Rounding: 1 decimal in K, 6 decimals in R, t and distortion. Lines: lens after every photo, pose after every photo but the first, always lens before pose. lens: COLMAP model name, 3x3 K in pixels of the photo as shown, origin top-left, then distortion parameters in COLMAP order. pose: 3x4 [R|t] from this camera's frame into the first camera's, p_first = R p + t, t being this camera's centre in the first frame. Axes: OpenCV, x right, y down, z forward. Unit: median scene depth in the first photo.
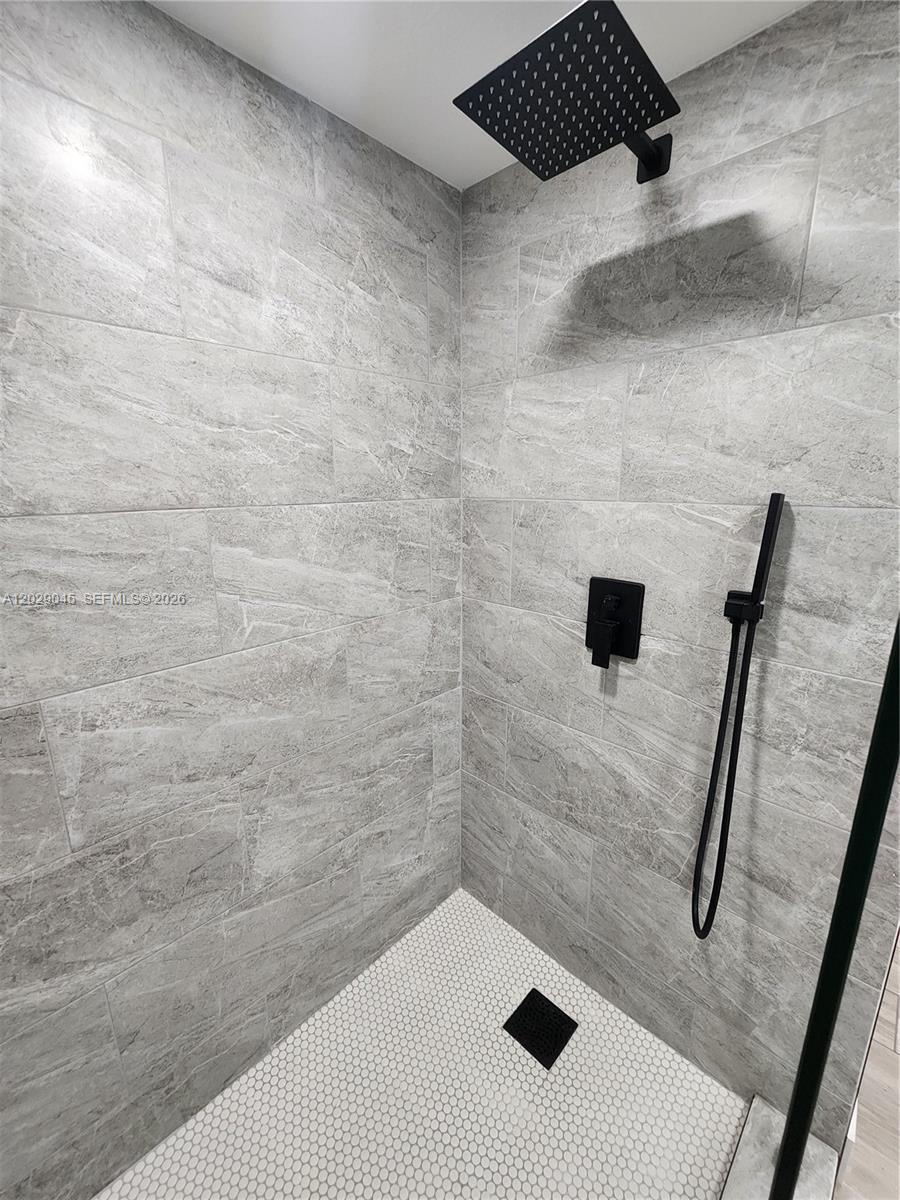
lens RADIAL K [[492.7, 0, 451.2], [0, 492.7, 601.8], [0, 0, 1]] dist [-0.004084, 0.001825]
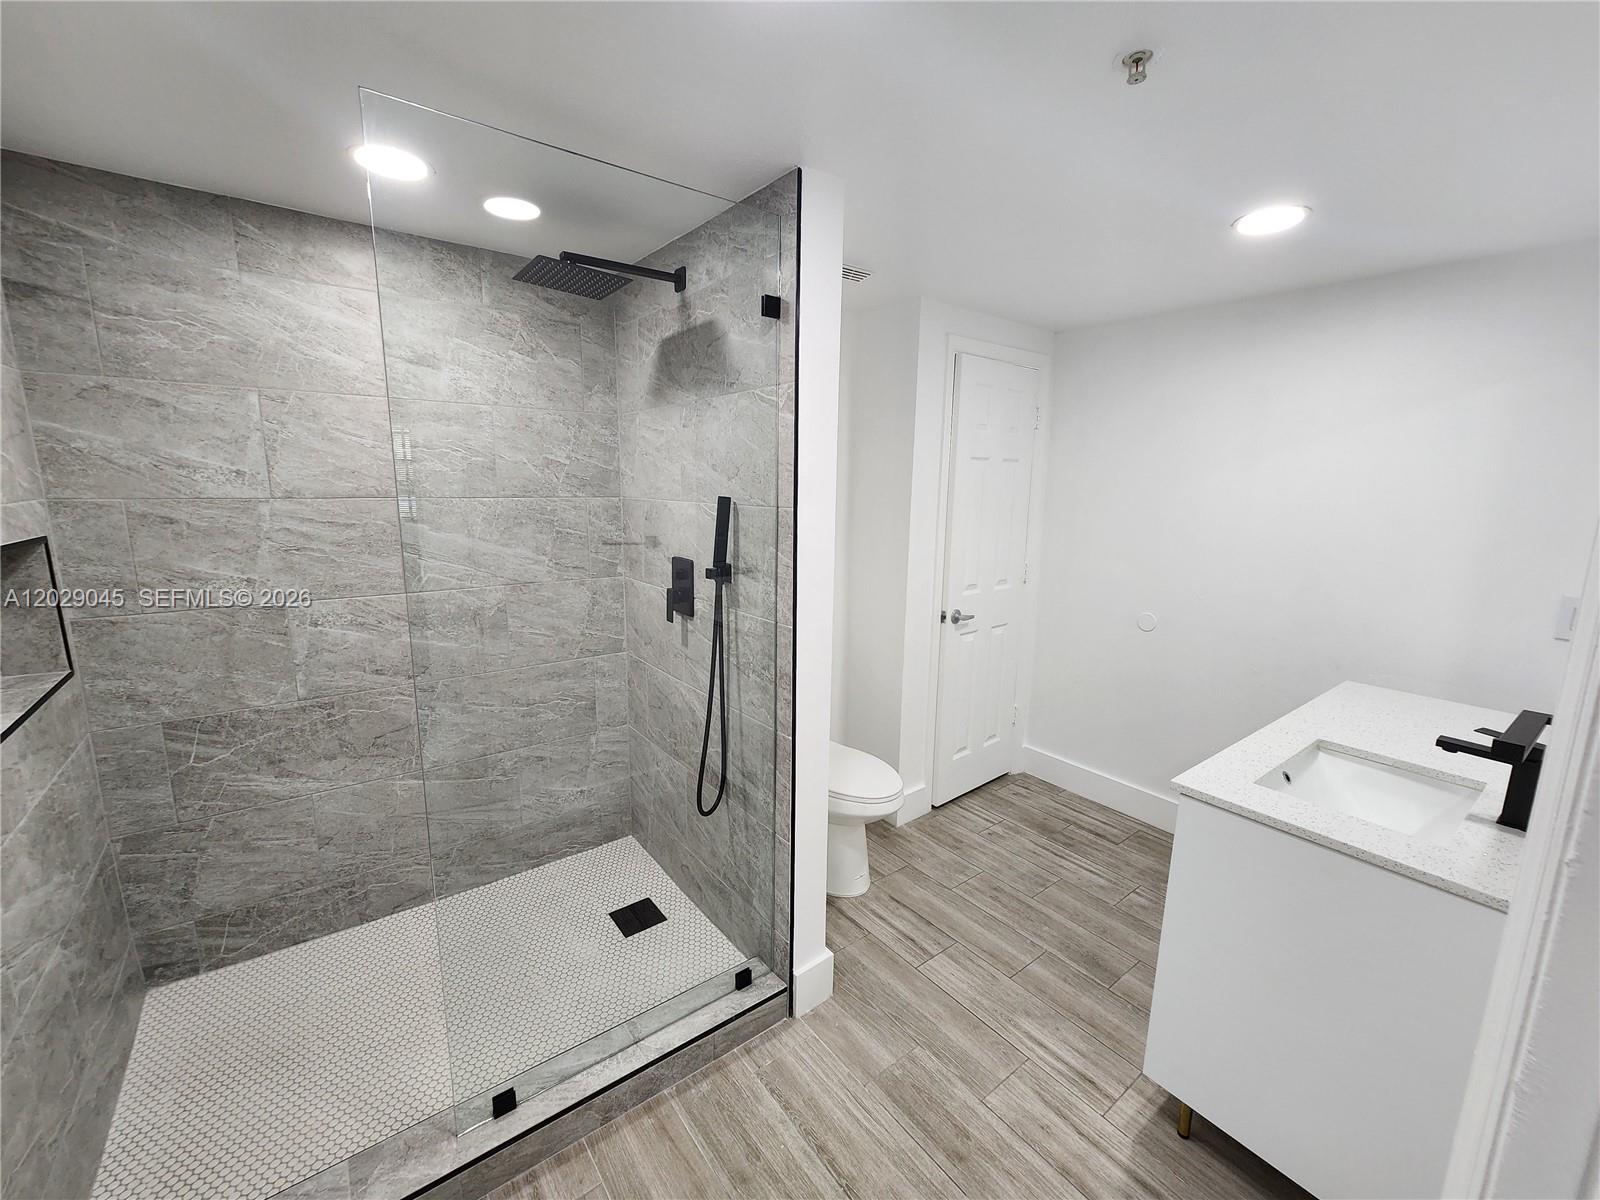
lens RADIAL K [[656.9, 0, 802.6], [0, 656.9, 601.1], [0, 0, 1]] dist [-0.004084, 0.001825]
pose [[0.988657, 0.046134, -0.142932, 1.015684], [-0.054798, 0.996853, -0.057287, 0.175246], [0.139839, 0.064470, 0.988073, -0.812861]]
